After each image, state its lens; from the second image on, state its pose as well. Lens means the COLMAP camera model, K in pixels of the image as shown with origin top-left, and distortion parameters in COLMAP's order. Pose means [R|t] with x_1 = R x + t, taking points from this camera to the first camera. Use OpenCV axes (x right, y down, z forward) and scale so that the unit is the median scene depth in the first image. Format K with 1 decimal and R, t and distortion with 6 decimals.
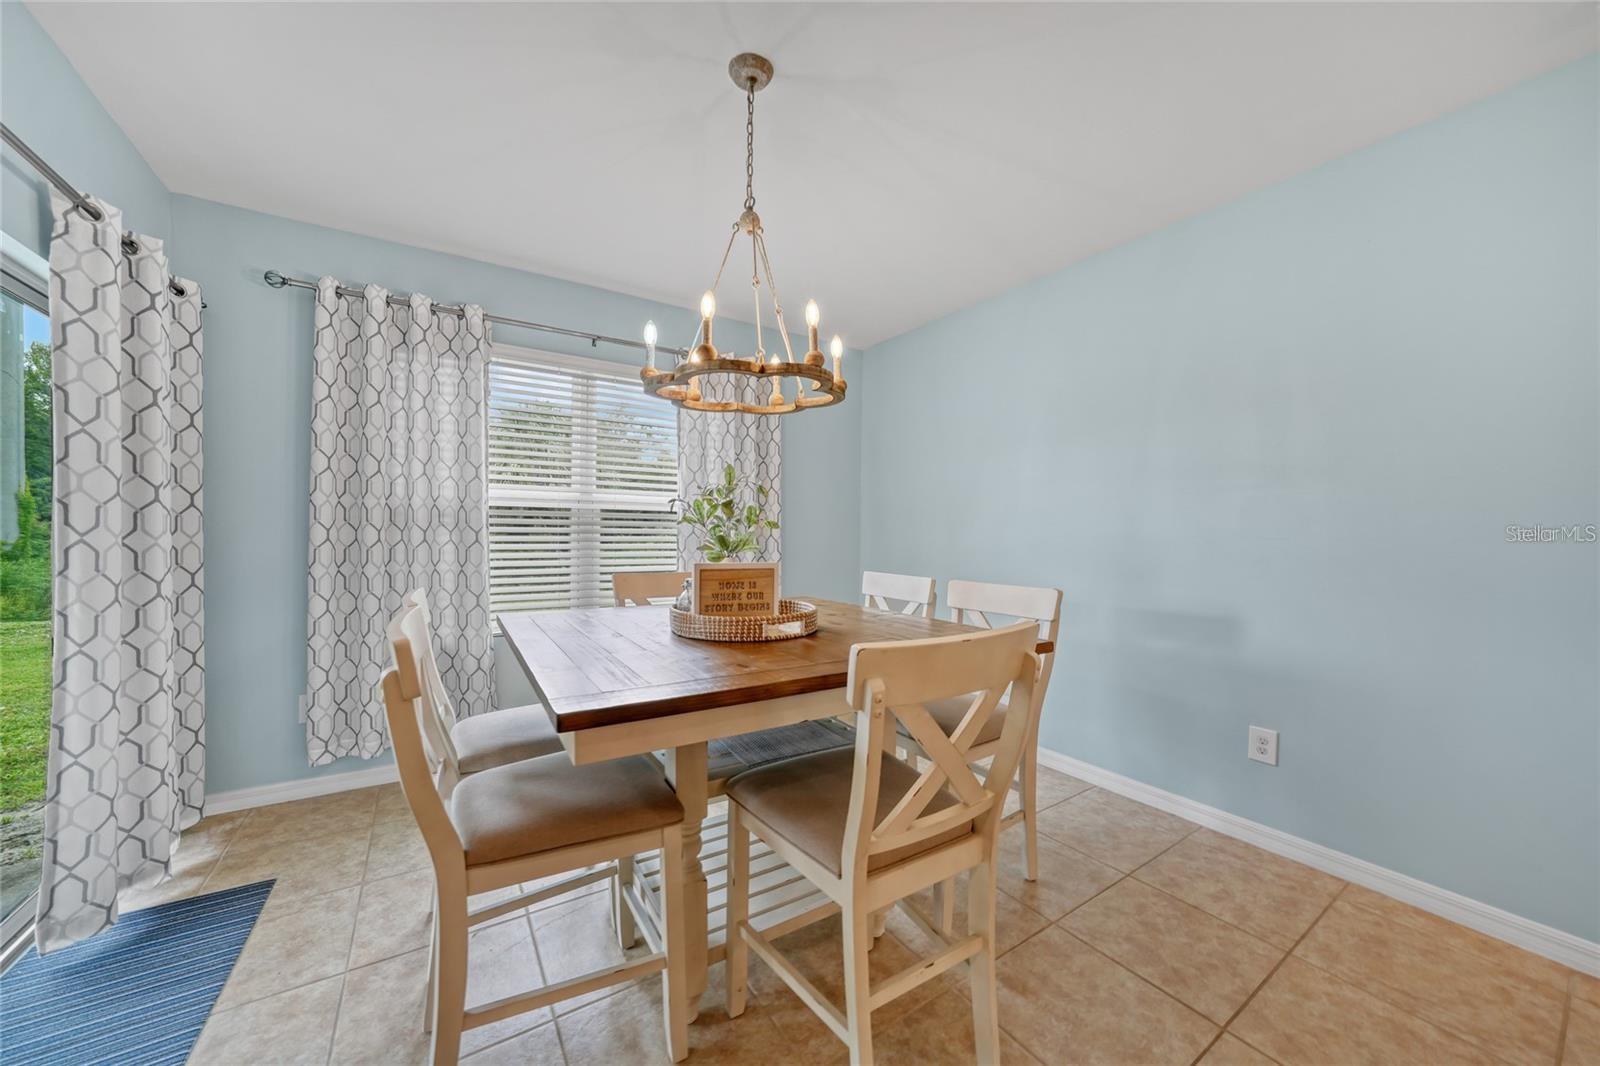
lens RADIAL K [[558.5, 0, 804.0], [0, 558.5, 538.8], [0, 0, 1]] dist [-0.023691, 0.004859]
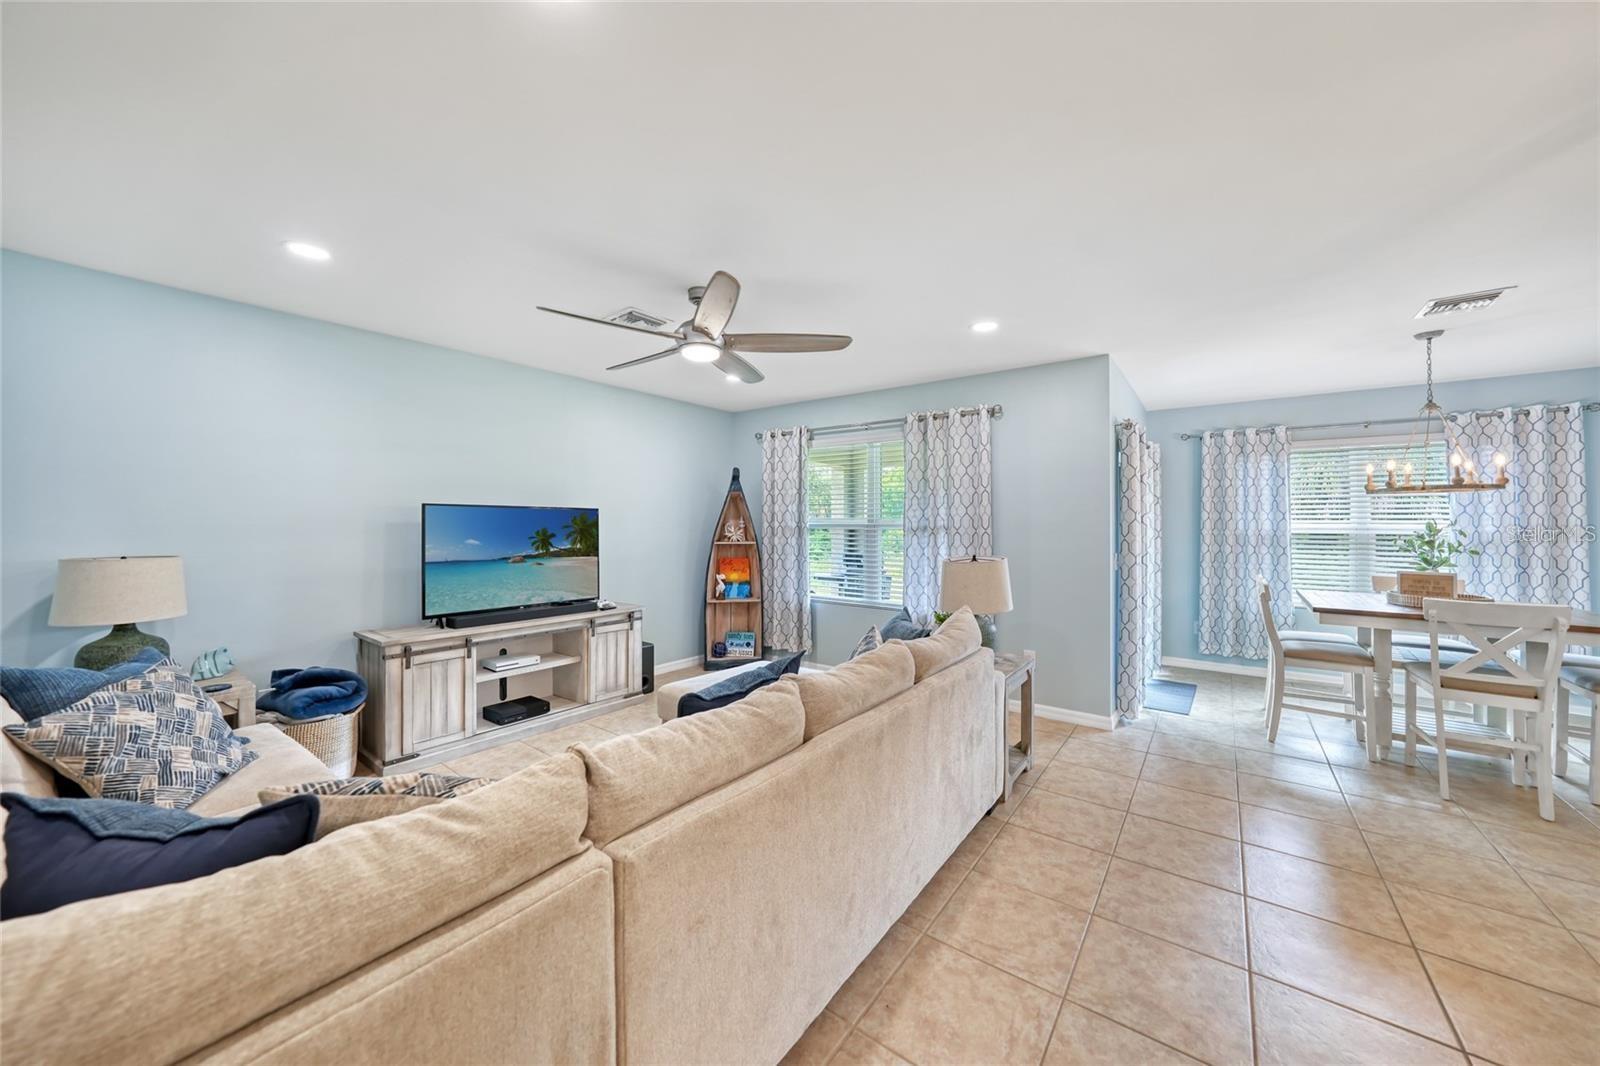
lens RADIAL K [[558.5, 0, 814.9], [0, 558.5, 518.9], [0, 0, 1]] dist [-0.023691, 0.004859]
pose [[0.335975, -0.017884, -0.941701, 0.666569], [-0.012838, 0.999640, -0.023564, -0.049918], [0.941783, 0.020007, 0.335625, -1.184960]]
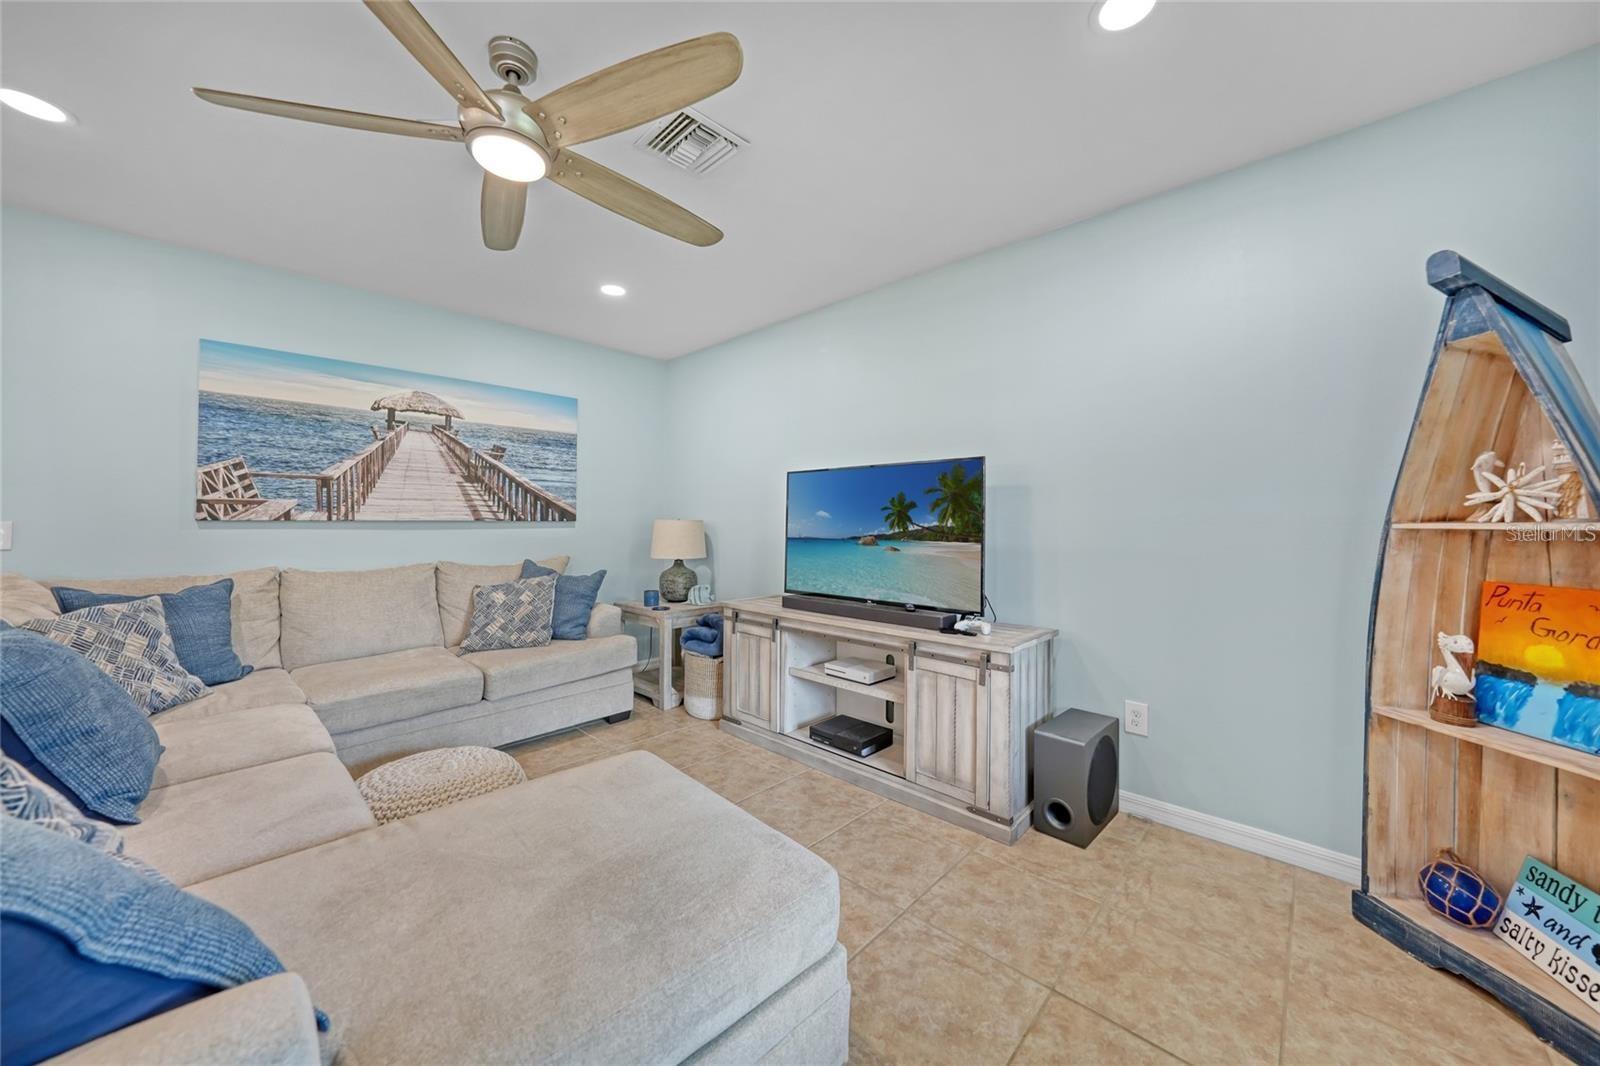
lens RADIAL K [[558.5, 0, 805.5], [0, 558.5, 510.4], [0, 0, 1]] dist [-0.023691, 0.004859]
pose [[-0.974704, -0.018742, -0.222711, -0.660529], [-0.016292, 0.999785, -0.012836, -0.001907], [0.222903, -0.008883, -0.974800, -0.345161]]
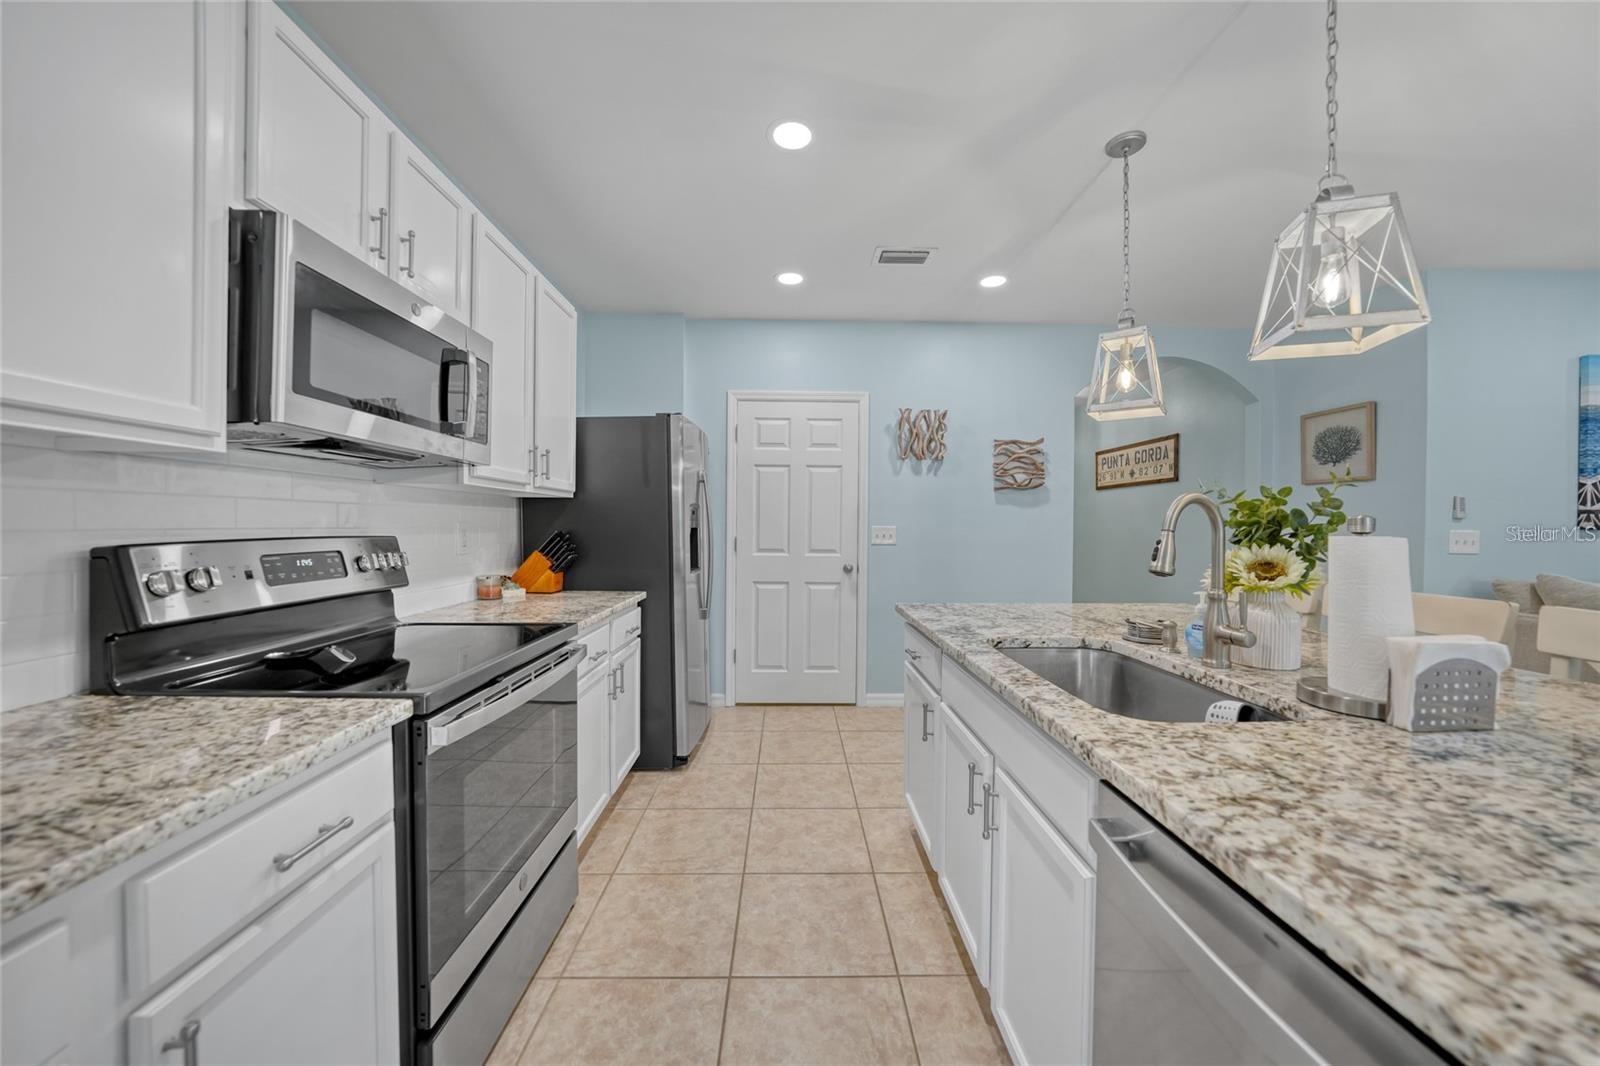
lens RADIAL K [[558.5, 0, 791.2], [0, 558.5, 527.1], [0, 0, 1]] dist [-0.023691, 0.004859]
pose [[-0.834919, -0.019478, 0.550027, 1.032932], [-0.010011, 0.999746, 0.020208, 0.010863], [-0.550281, 0.011366, -0.834902, 0.160891]]
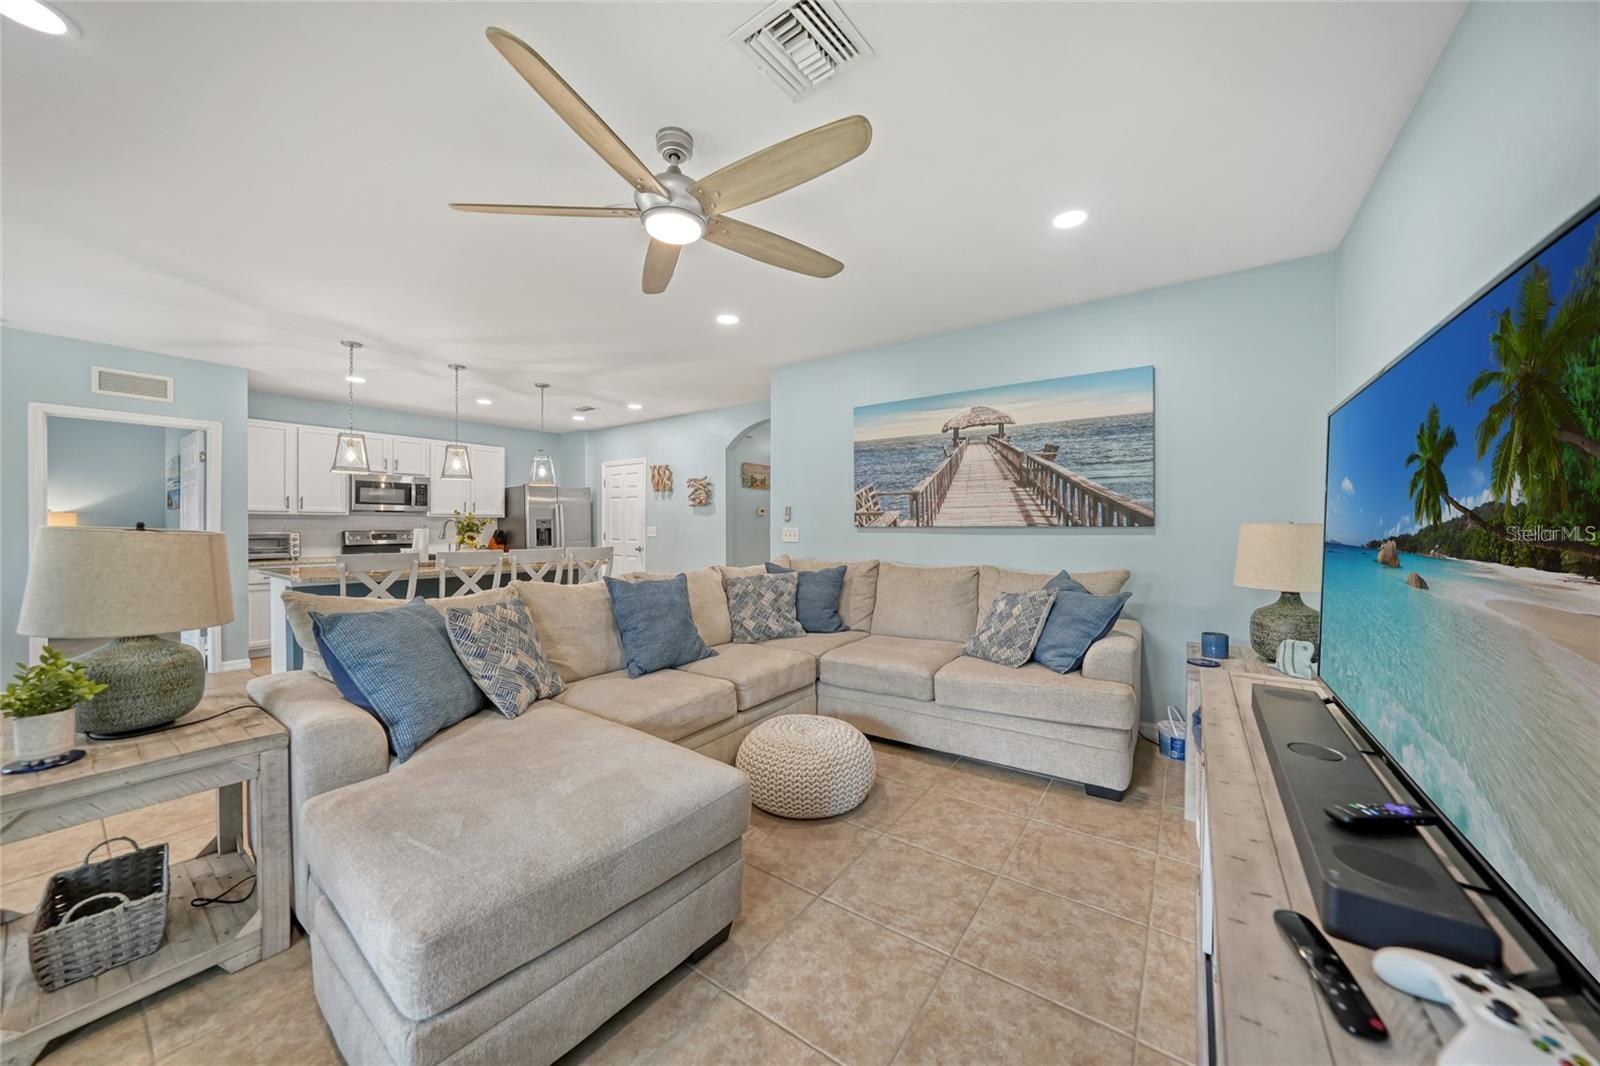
lens RADIAL K [[558.5, 0, 804.9], [0, 558.5, 531.7], [0, 0, 1]] dist [-0.023691, 0.004859]
pose [[-0.350508, -0.020440, 0.936337, -1.271217], [0.006786, 0.999680, 0.024363, -0.004042], [-0.936535, 0.014894, -0.350257, -0.938820]]
